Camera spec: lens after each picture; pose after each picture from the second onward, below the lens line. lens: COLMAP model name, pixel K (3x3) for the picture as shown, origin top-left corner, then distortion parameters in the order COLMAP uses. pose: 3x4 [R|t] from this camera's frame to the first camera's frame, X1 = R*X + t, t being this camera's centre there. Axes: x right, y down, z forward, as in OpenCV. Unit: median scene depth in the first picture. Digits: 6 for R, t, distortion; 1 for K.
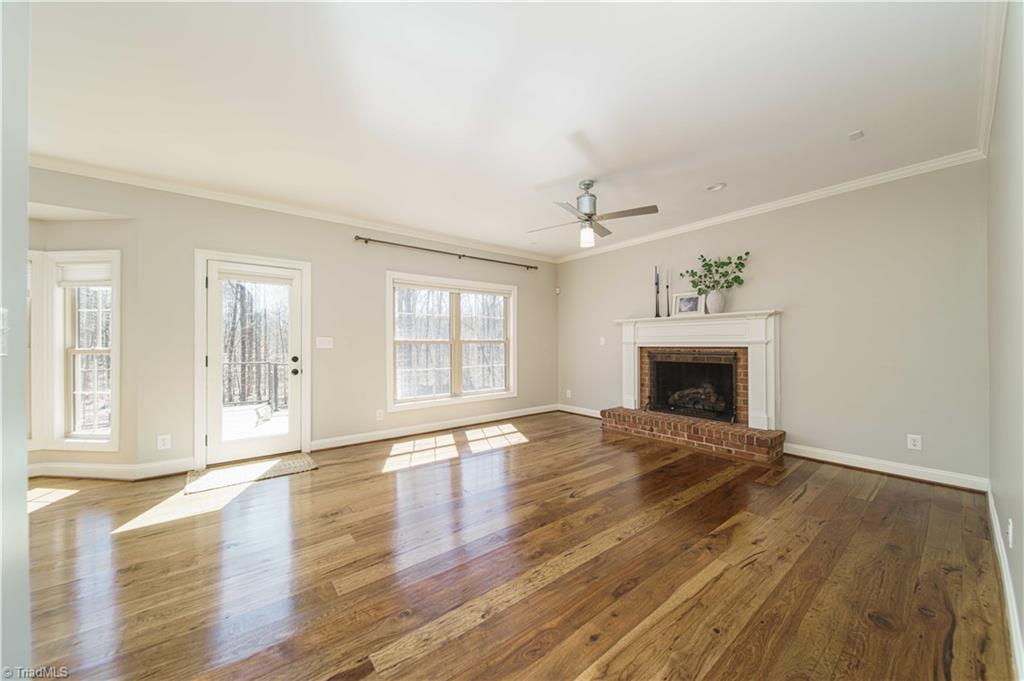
lens RADIAL K [[357.3, 0, 508.5], [0, 357.3, 340.5], [0, 0, 1]] dist [0.001133, -0.000120]
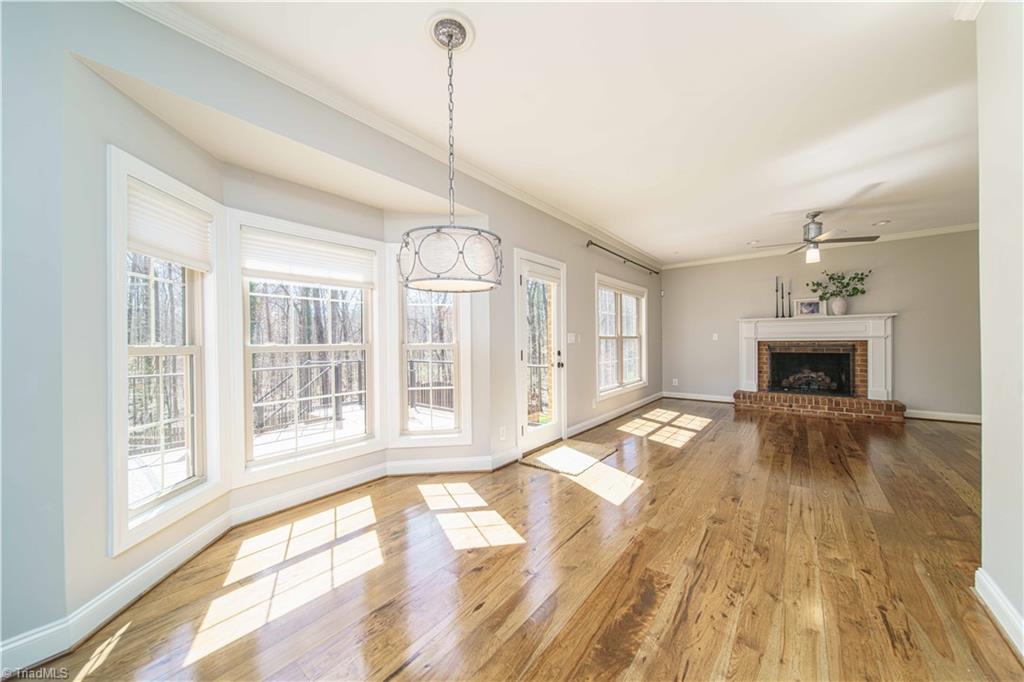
lens RADIAL K [[357.3, 0, 503.4], [0, 357.3, 342.1], [0, 0, 1]] dist [0.001133, -0.000120]
pose [[0.973981, -0.004722, 0.226580, -0.869748], [0.002472, 0.999945, 0.010211, 0.006772], [-0.226616, -0.009385, 0.973939, -0.006342]]
